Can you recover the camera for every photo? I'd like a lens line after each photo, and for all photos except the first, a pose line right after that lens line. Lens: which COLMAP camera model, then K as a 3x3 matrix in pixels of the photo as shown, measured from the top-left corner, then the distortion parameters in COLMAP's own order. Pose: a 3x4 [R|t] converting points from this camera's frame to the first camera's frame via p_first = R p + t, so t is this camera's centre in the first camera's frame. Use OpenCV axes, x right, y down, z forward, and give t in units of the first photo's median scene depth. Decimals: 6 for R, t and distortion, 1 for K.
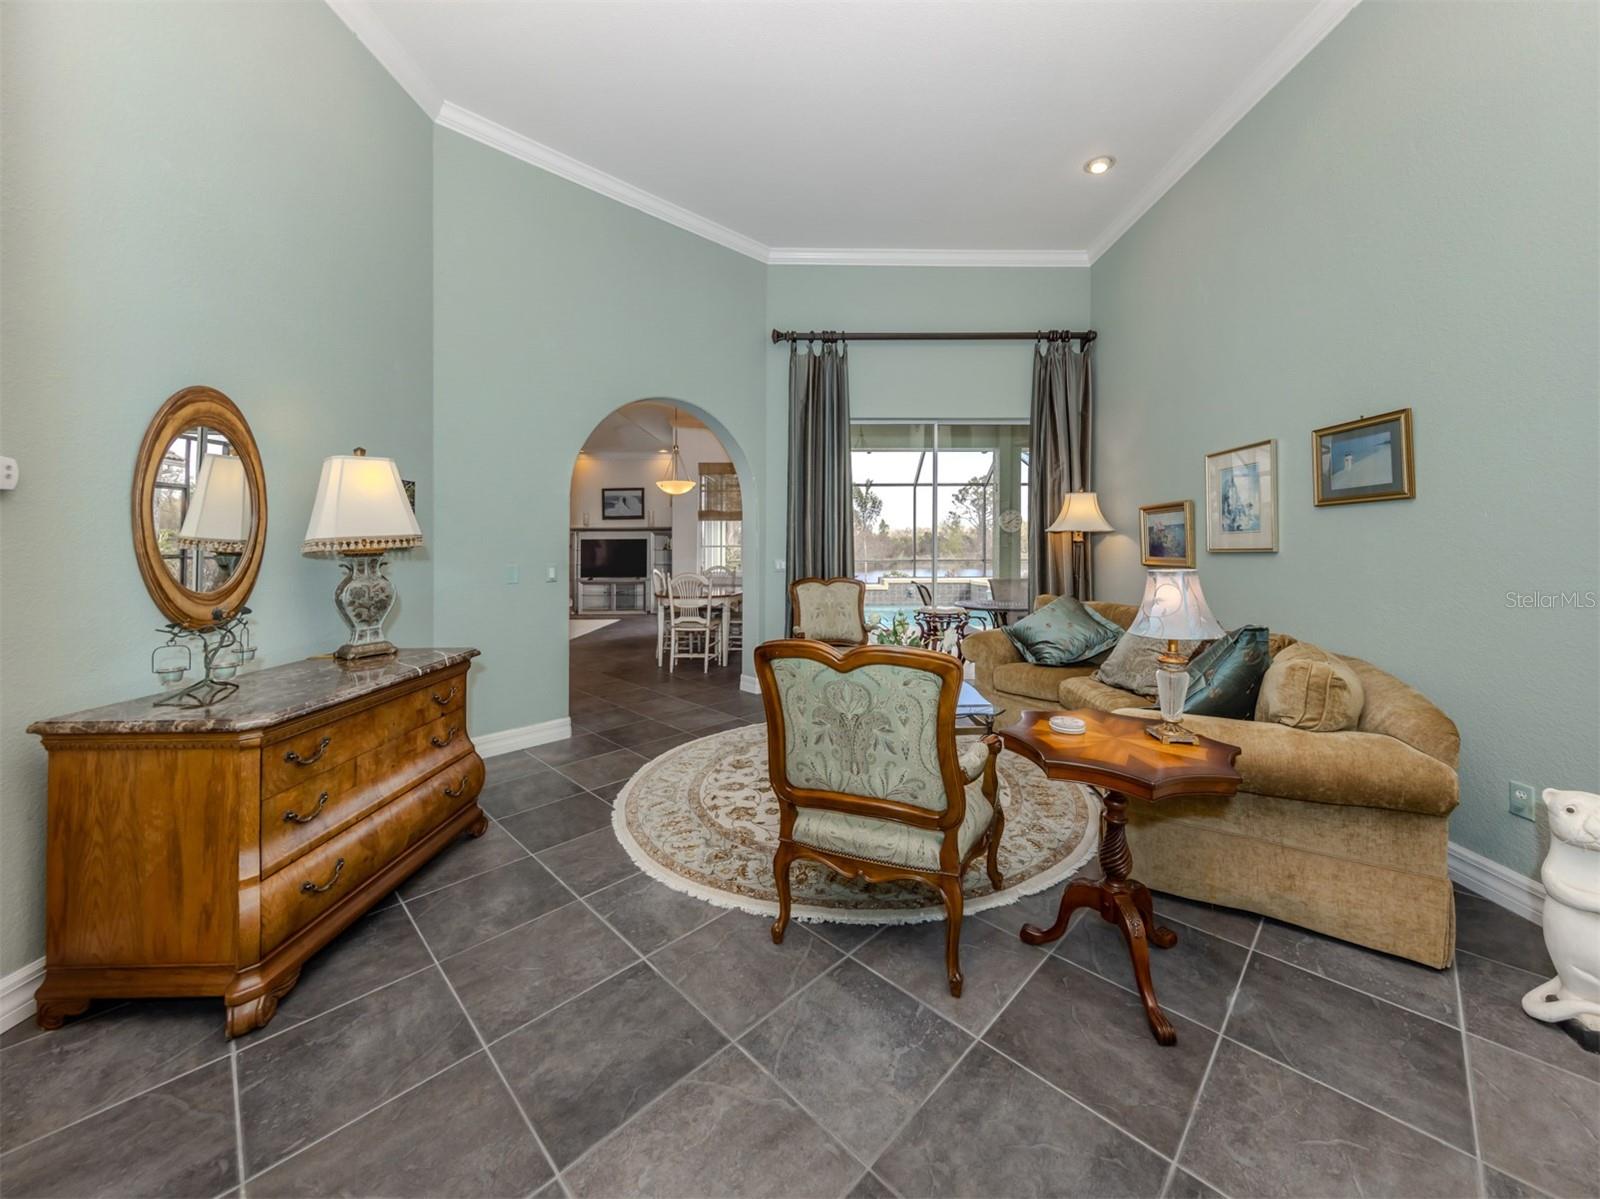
lens RADIAL K [[588.7, 0, 824.7], [0, 588.7, 535.4], [0, 0, 1]] dist [0.006923, -0.000309]
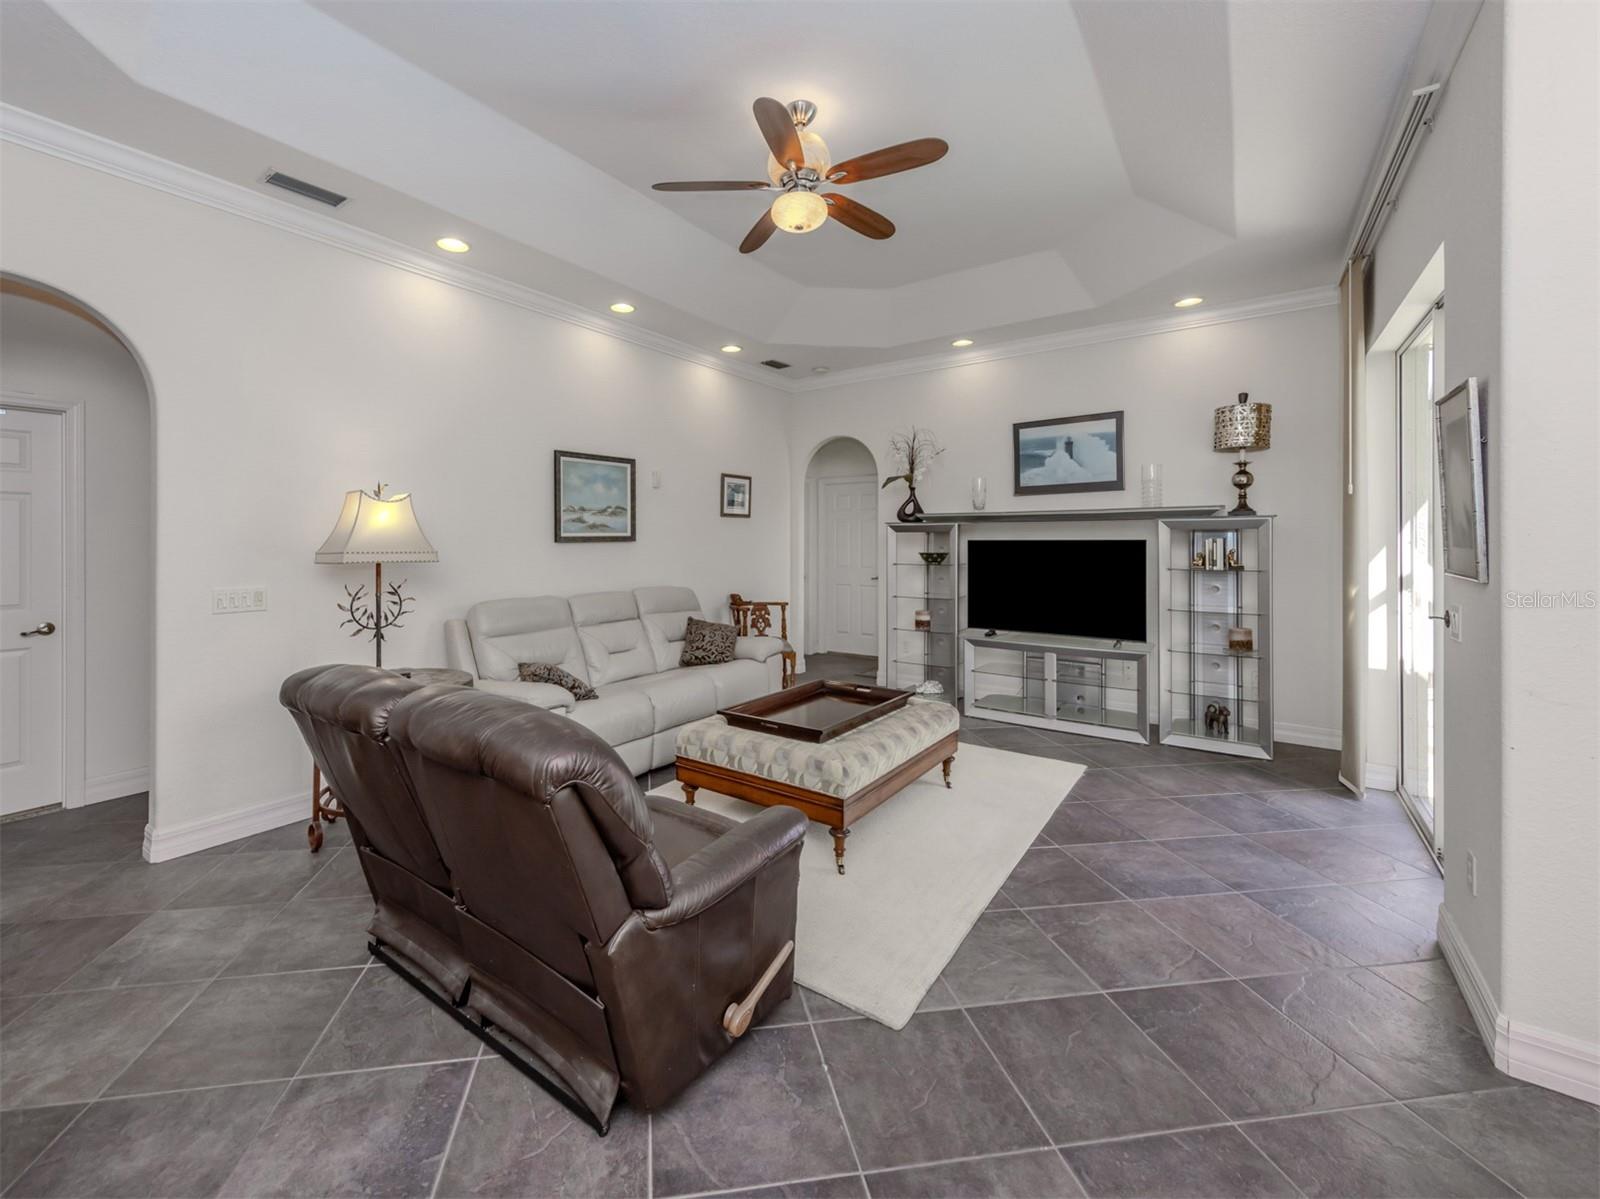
lens RADIAL K [[661.8, 0, 739.8], [0, 661.8, 538.3], [0, 0, 1]] dist [0.000851, -0.000314]
pose [[0.778719, 0.001382, -0.627372, -1.168357], [0.005015, 0.999952, 0.008427, -0.000151], [0.627353, -0.009708, 0.778674, 2.515147]]
